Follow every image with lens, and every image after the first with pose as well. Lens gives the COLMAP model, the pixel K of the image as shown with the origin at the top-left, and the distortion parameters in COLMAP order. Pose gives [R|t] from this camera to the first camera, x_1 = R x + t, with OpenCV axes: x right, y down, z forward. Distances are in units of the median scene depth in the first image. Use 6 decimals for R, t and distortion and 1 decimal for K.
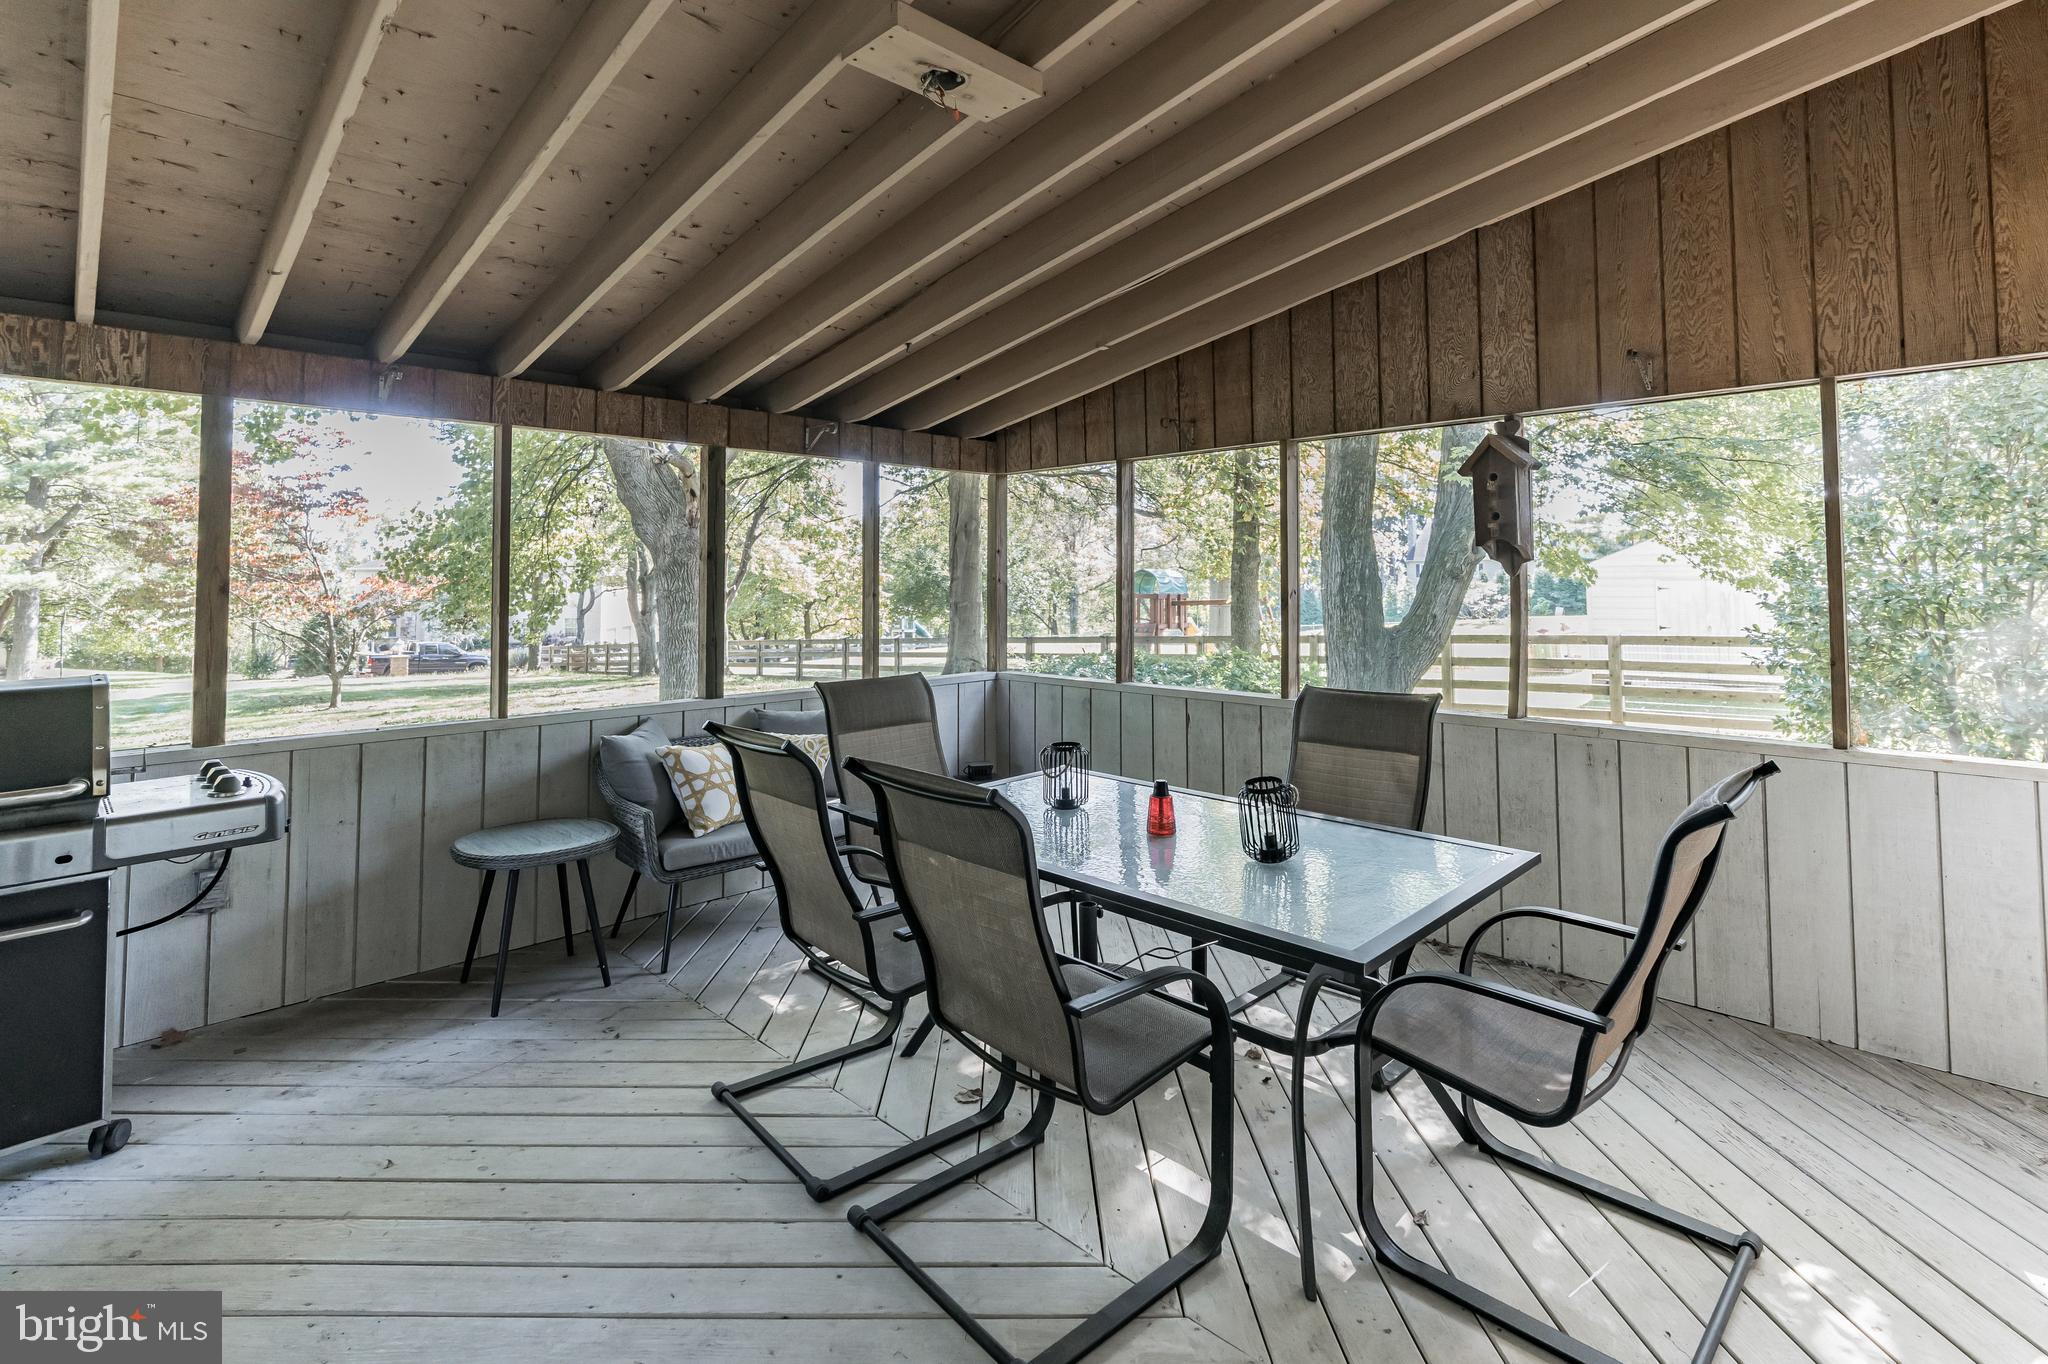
lens RADIAL K [[973.0, 0, 1013.5], [0, 973.0, 543.2], [0, 0, 1]] dist [-0.004910, -0.000200]
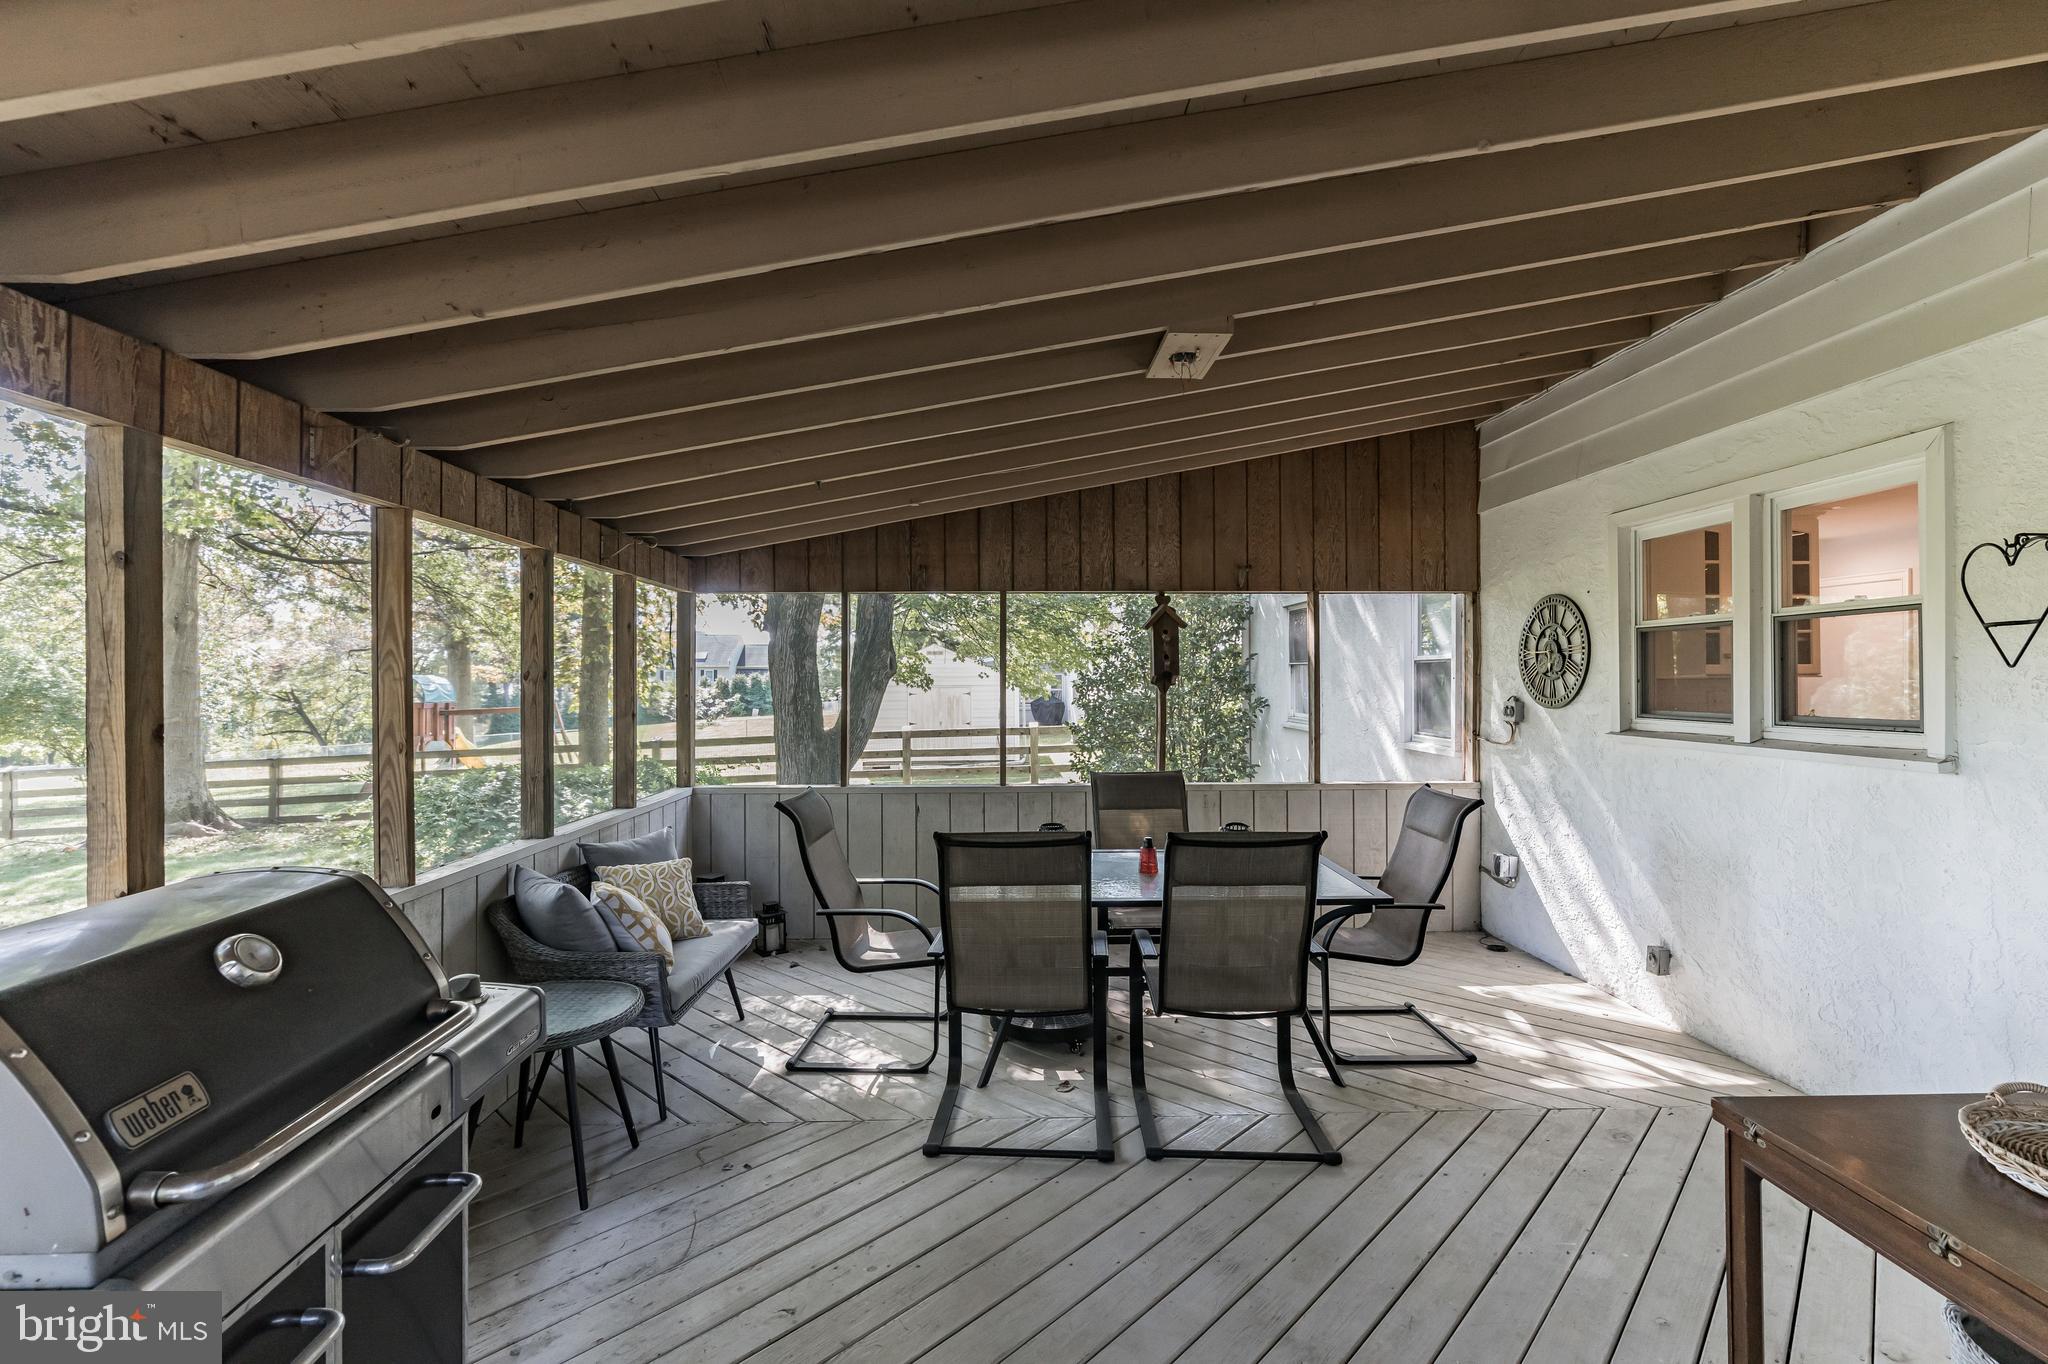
lens RADIAL K [[931.5, 0, 1022.8], [0, 931.5, 683.2], [0, 0, 1]] dist [-0.001745, -0.001430]
pose [[0.683108, 0.001963, 0.730314, -0.724886], [-0.028428, 0.999310, 0.023904, -0.014165], [-0.729764, -0.037090, 0.682693, 0.129470]]
